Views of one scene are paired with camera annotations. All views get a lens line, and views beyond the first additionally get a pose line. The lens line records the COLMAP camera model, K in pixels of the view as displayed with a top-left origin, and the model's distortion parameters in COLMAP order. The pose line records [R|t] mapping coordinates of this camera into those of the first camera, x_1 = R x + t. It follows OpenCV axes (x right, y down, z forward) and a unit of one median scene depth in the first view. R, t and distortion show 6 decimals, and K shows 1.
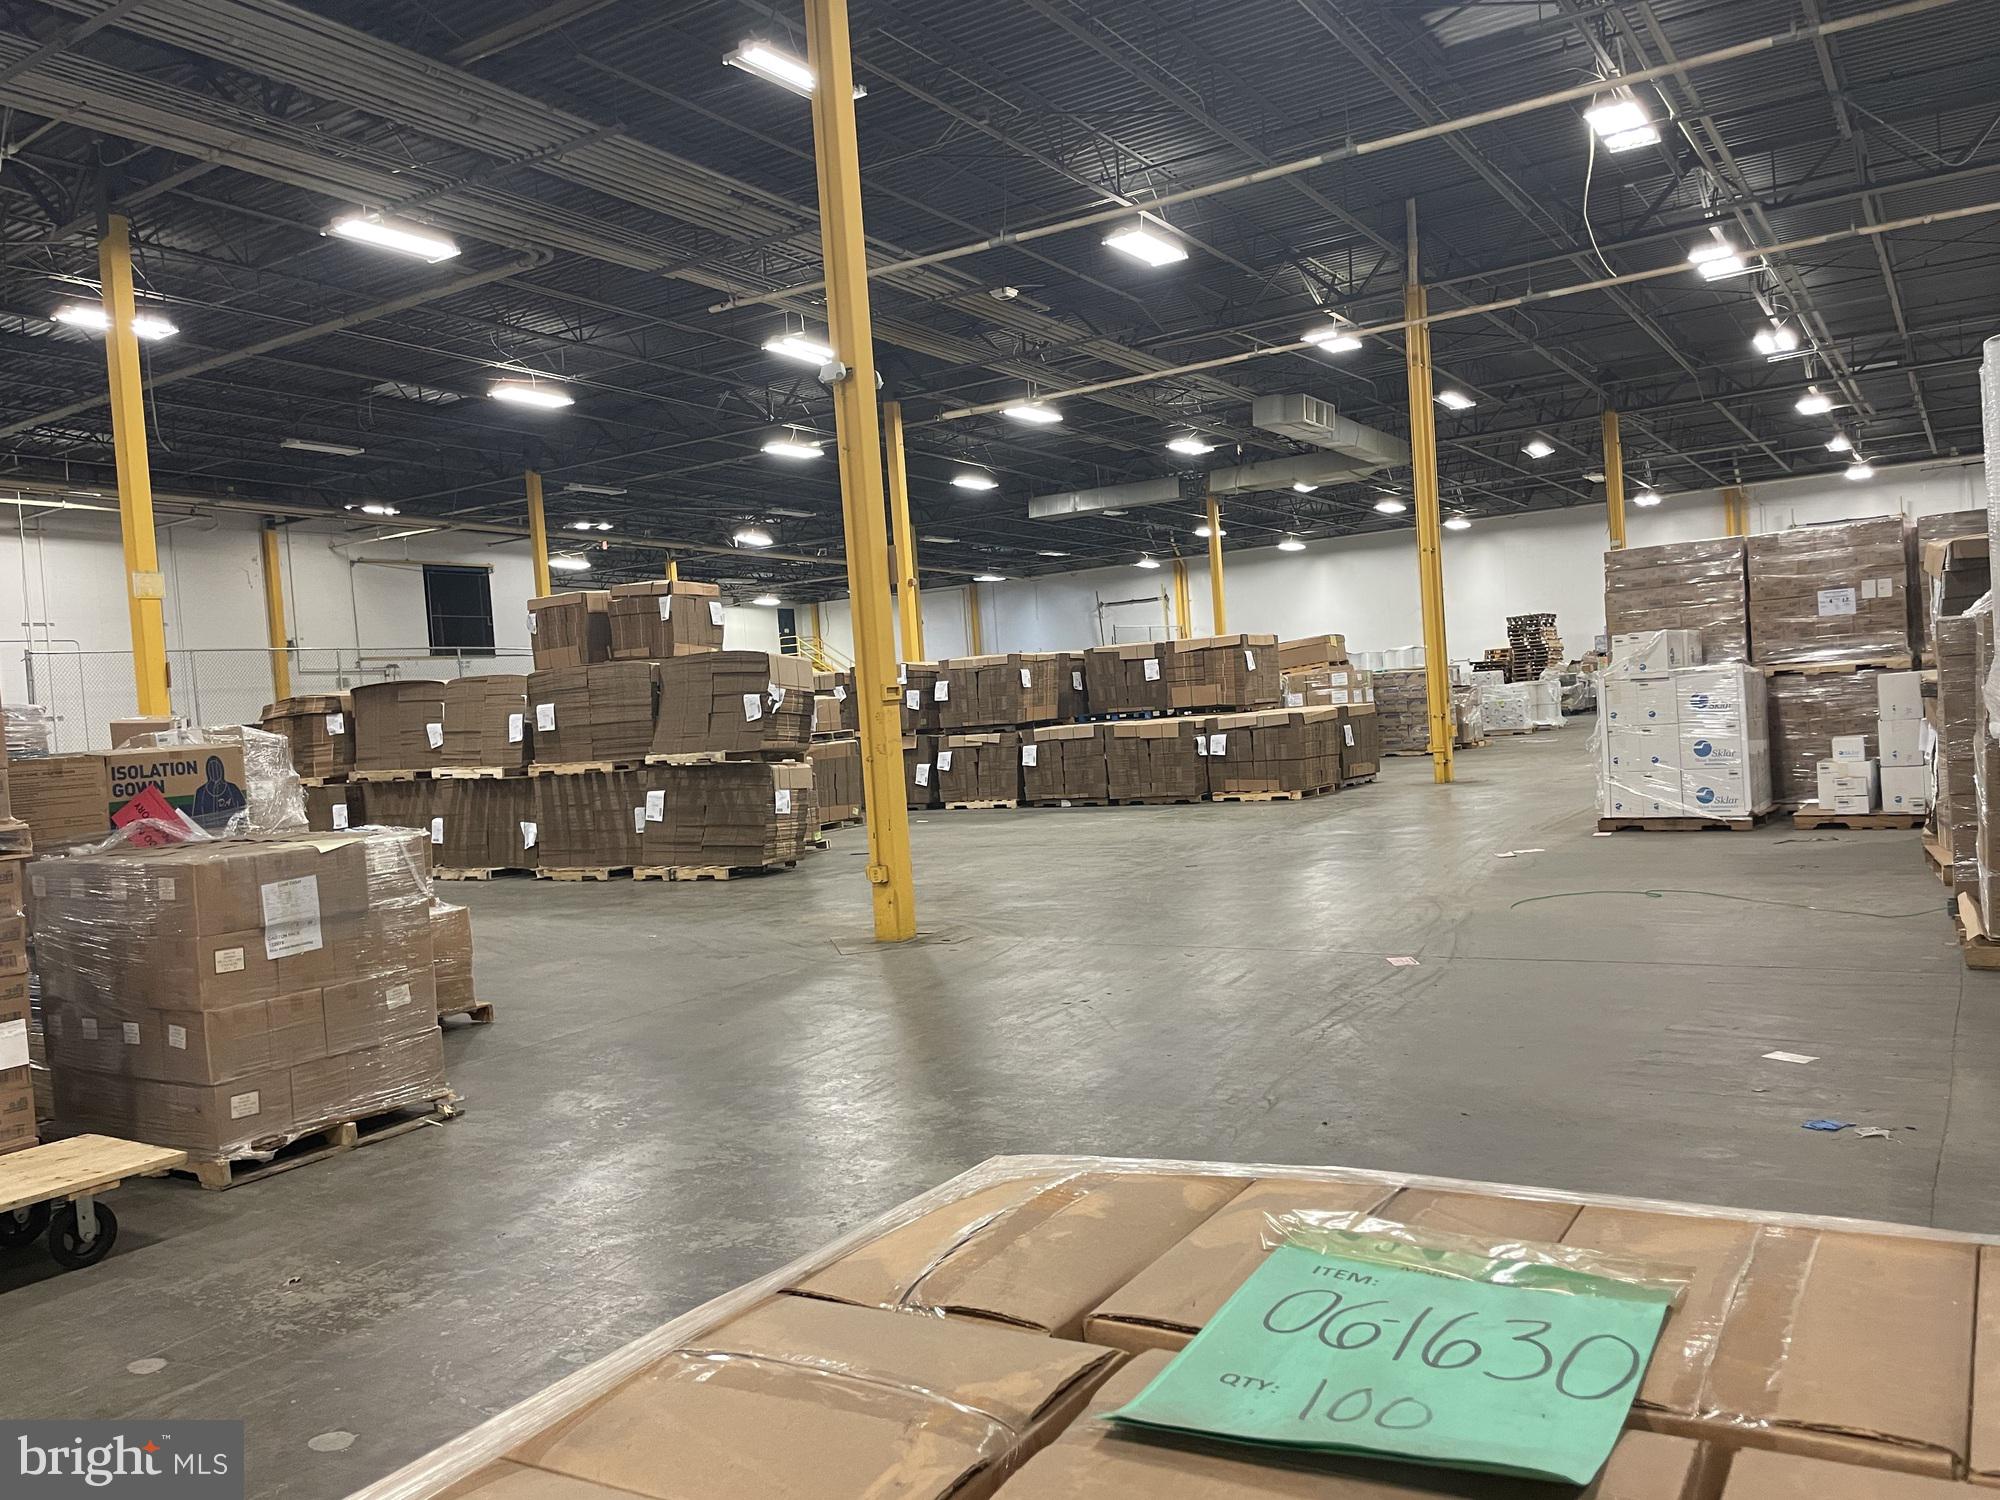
lens RADIAL K [[1517.6, 0, 1000.0], [0, 1517.6, 750.0], [0, 0, 1]] dist [-0.002548, -0.004274]
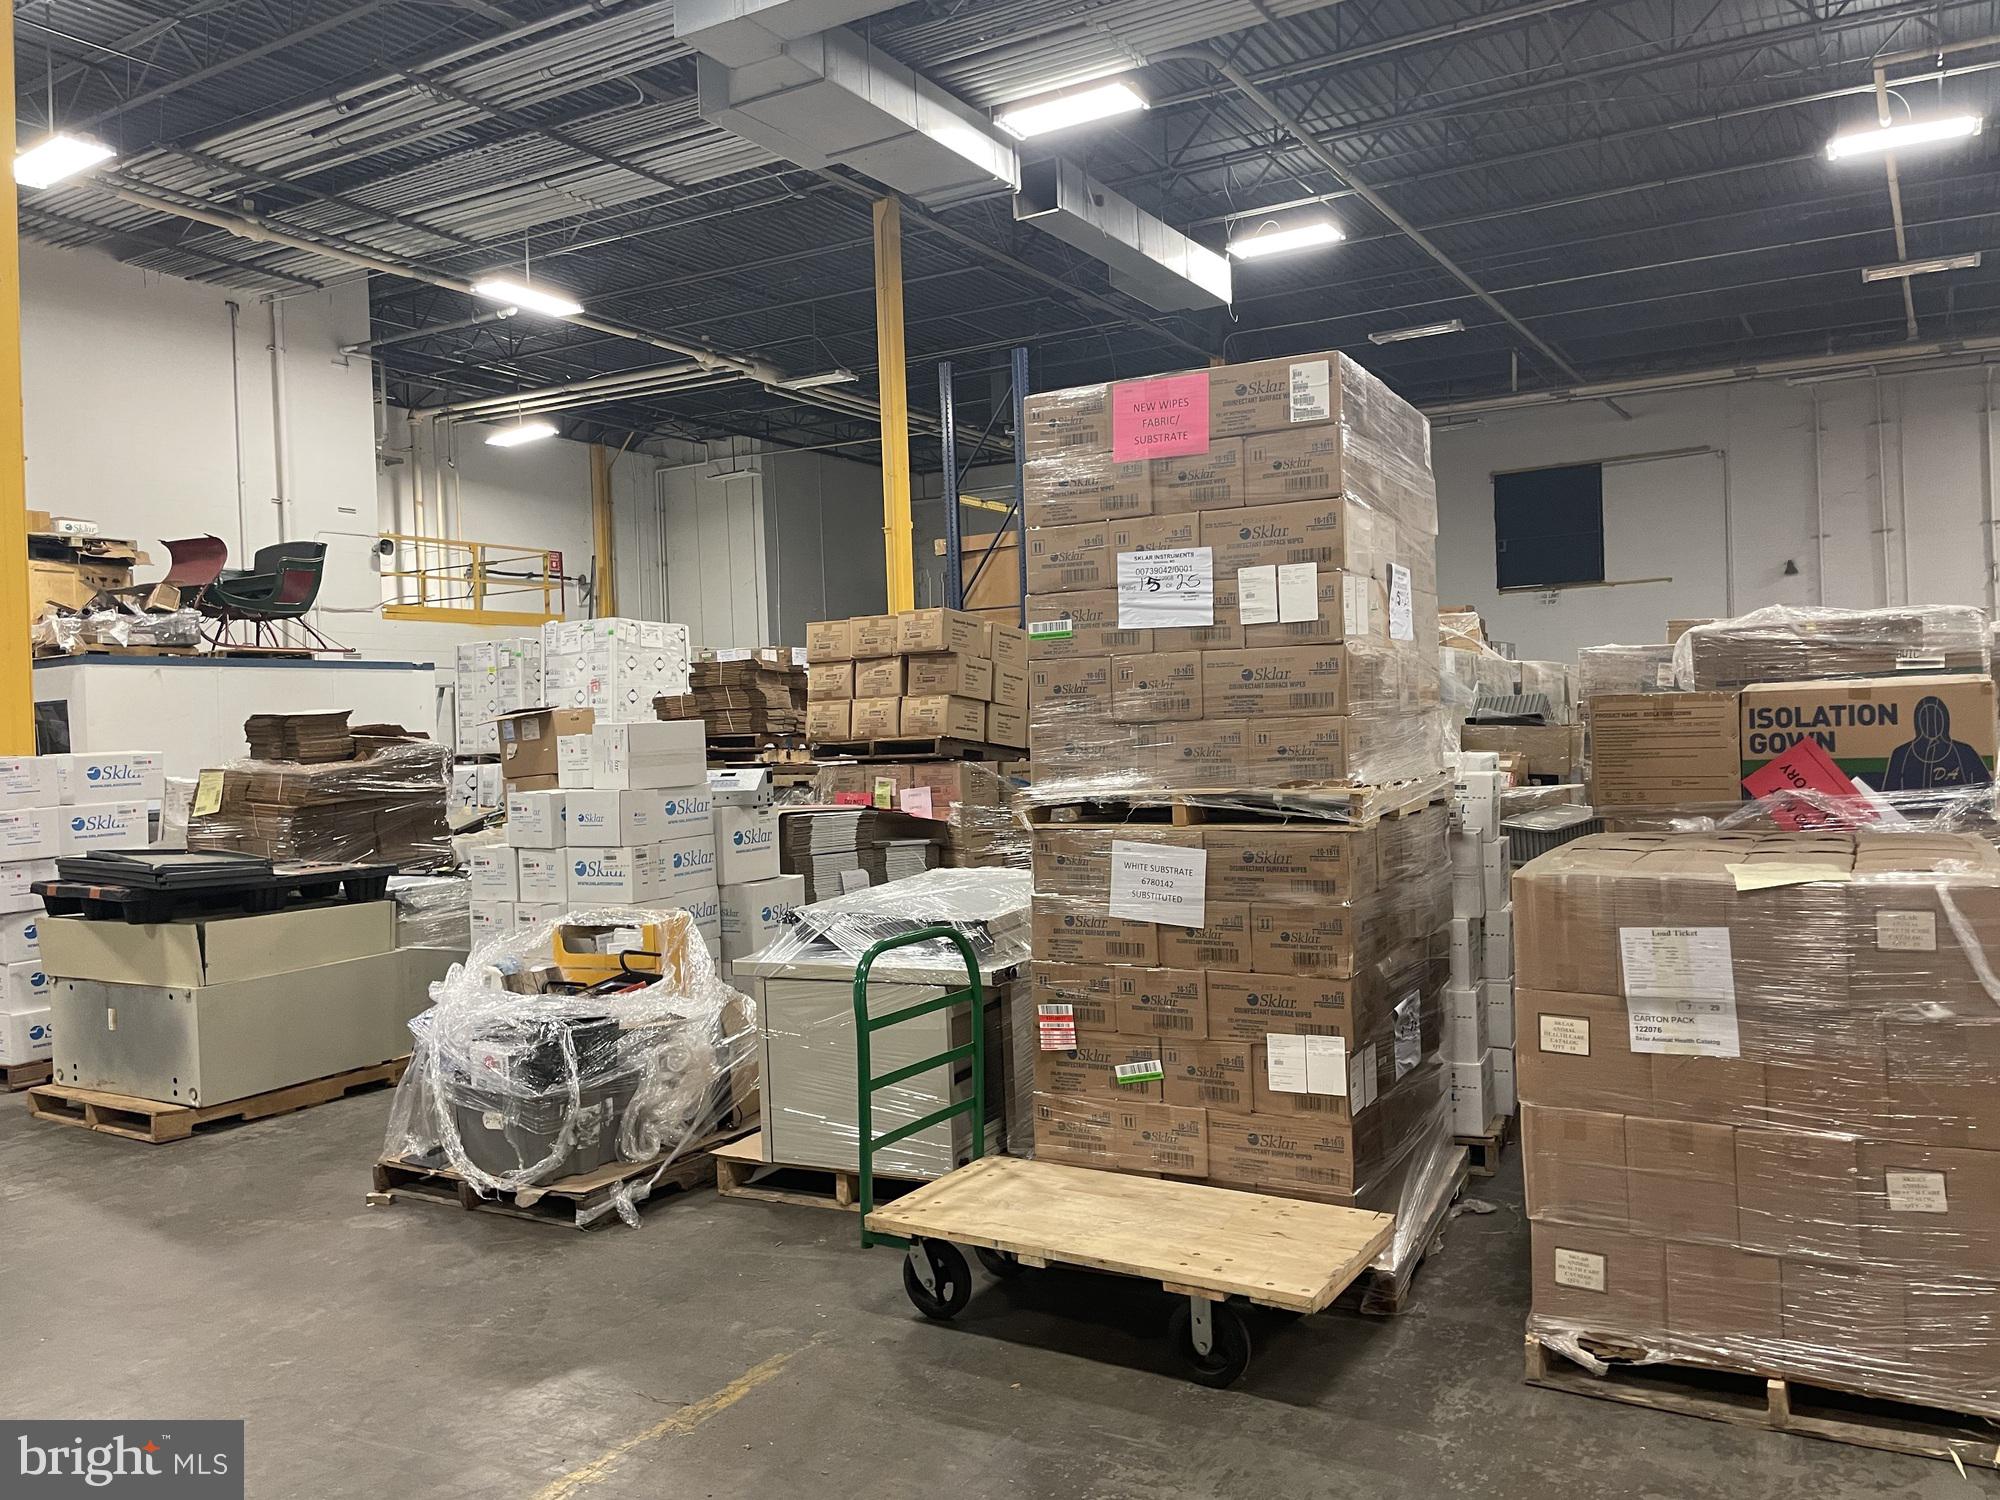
lens RADIAL K [[1517.6, 0, 1000.0], [0, 1517.6, 750.0], [0, 0, 1]] dist [-0.002548, -0.004274]
pose [[0.023147, 0.082574, -0.996316, 0.097168], [-0.000686, 0.996584, 0.082580, -0.029336], [0.999732, -0.001228, 0.023125, 0.722559]]
